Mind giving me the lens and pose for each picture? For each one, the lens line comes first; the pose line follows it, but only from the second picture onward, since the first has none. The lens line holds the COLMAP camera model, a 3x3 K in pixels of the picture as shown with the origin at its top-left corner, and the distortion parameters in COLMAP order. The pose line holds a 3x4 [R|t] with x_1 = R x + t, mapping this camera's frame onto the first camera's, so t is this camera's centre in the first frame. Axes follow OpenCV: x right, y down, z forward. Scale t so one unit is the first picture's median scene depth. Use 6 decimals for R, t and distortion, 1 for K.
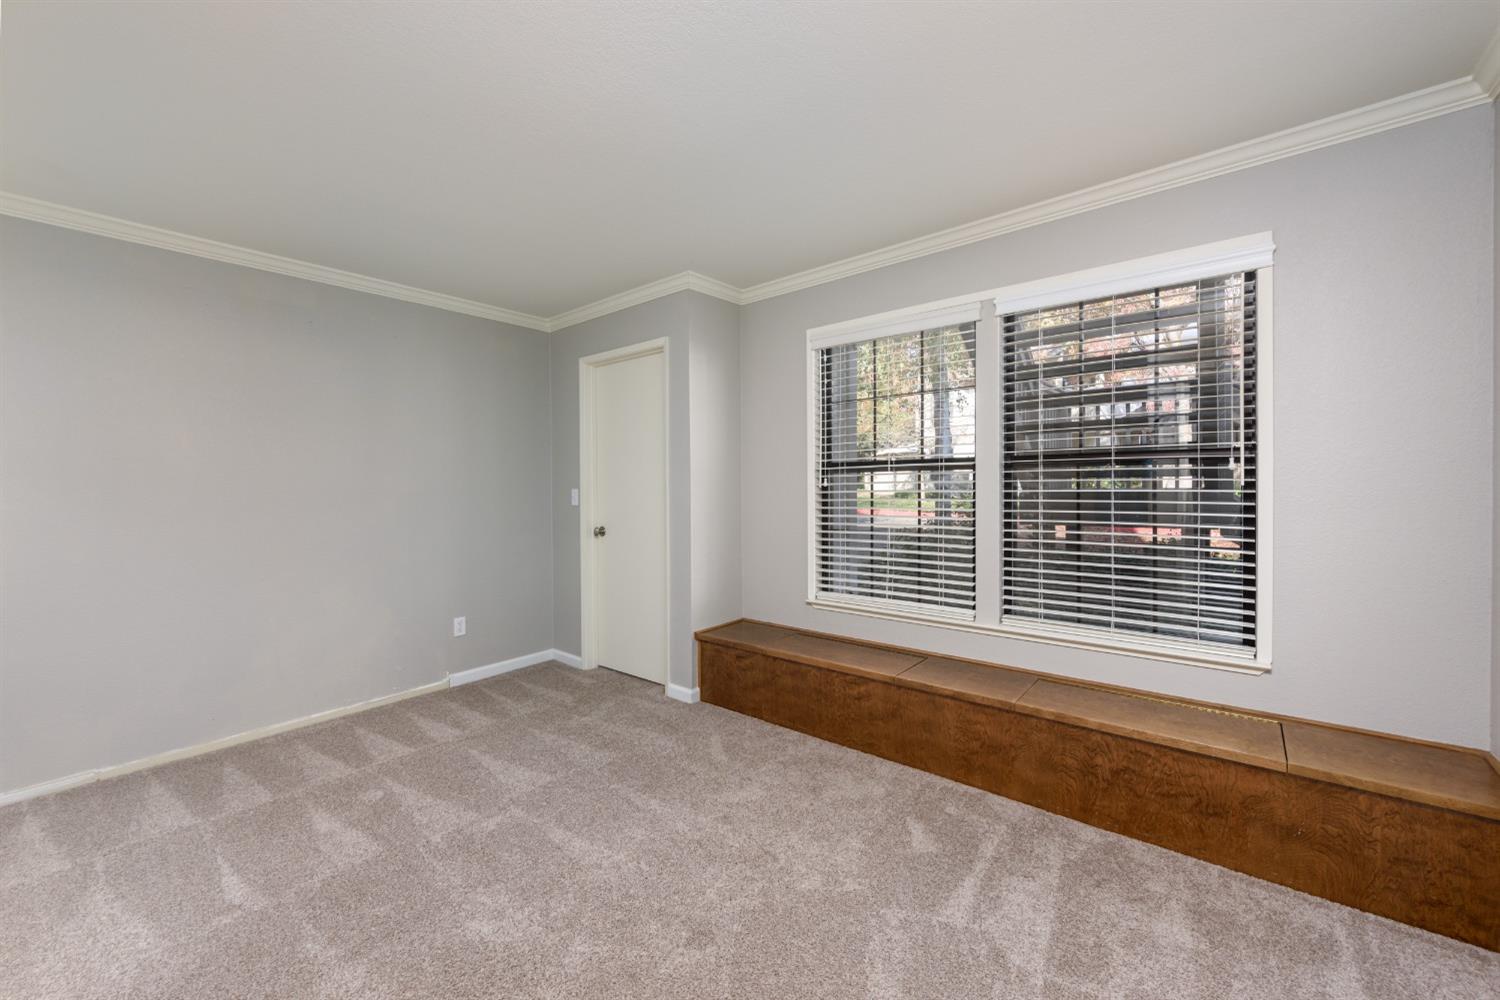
lens RADIAL K [[586.4, 0, 715.4], [0, 586.4, 494.8], [0, 0, 1]] dist [0.012303, -0.002019]
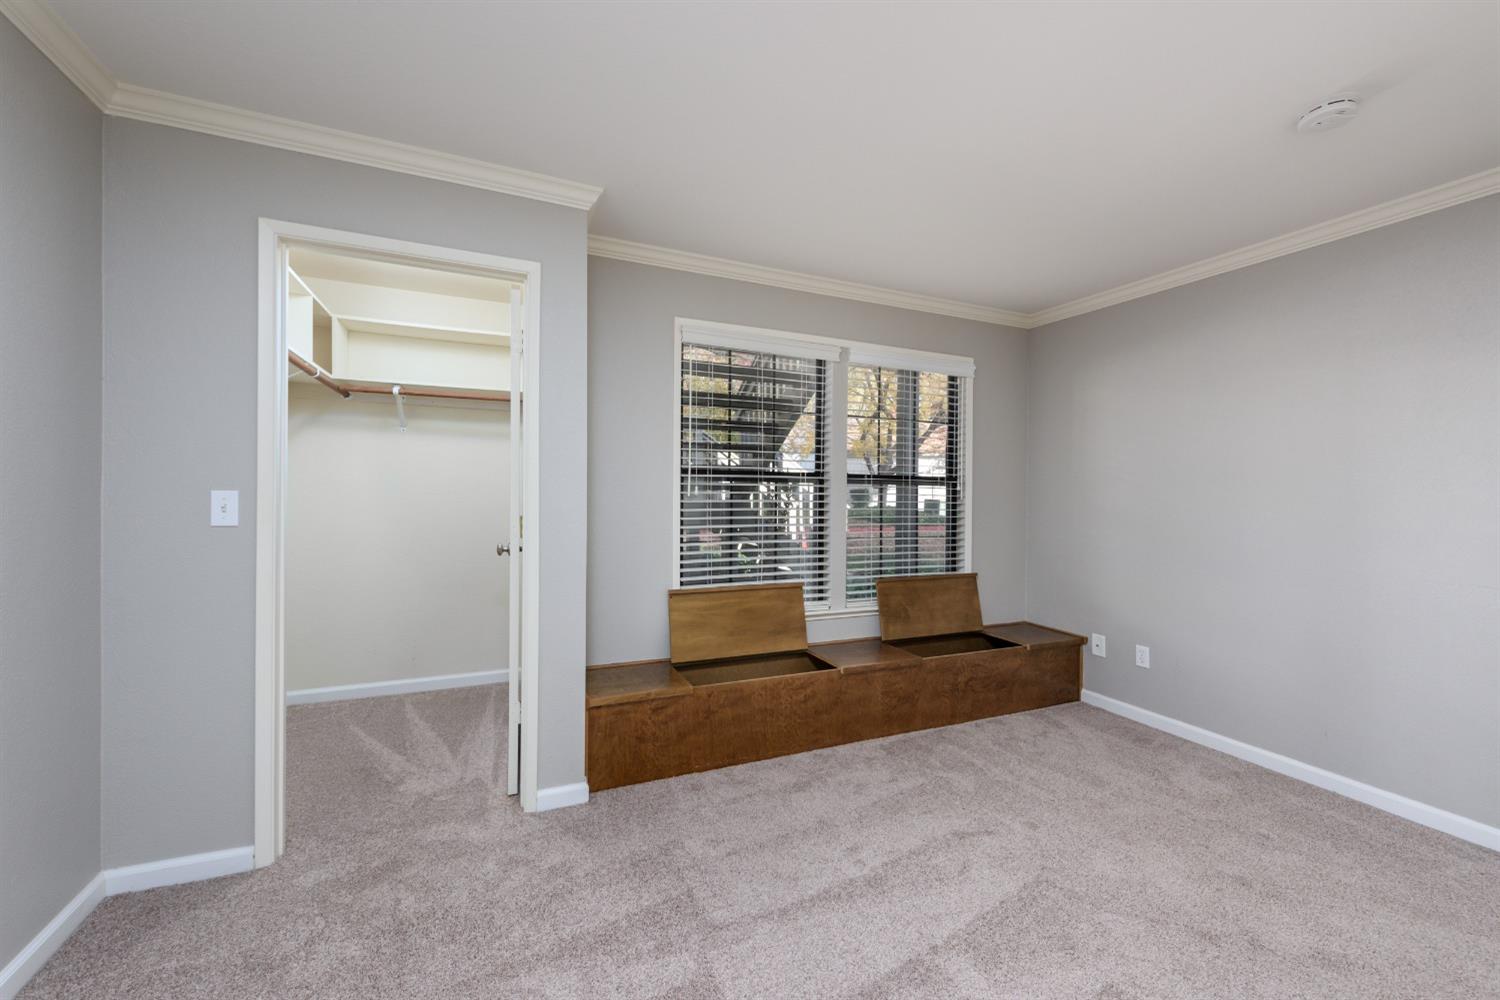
lens RADIAL K [[586.4, 0, 757.9], [0, 586.4, 502.3], [0, 0, 1]] dist [0.012303, -0.002019]
pose [[0.423147, 0.002855, 0.906057, -0.581259], [-0.003828, 0.999992, -0.001363, -0.002012], [-0.906053, -0.002891, 0.423154, 0.507624]]
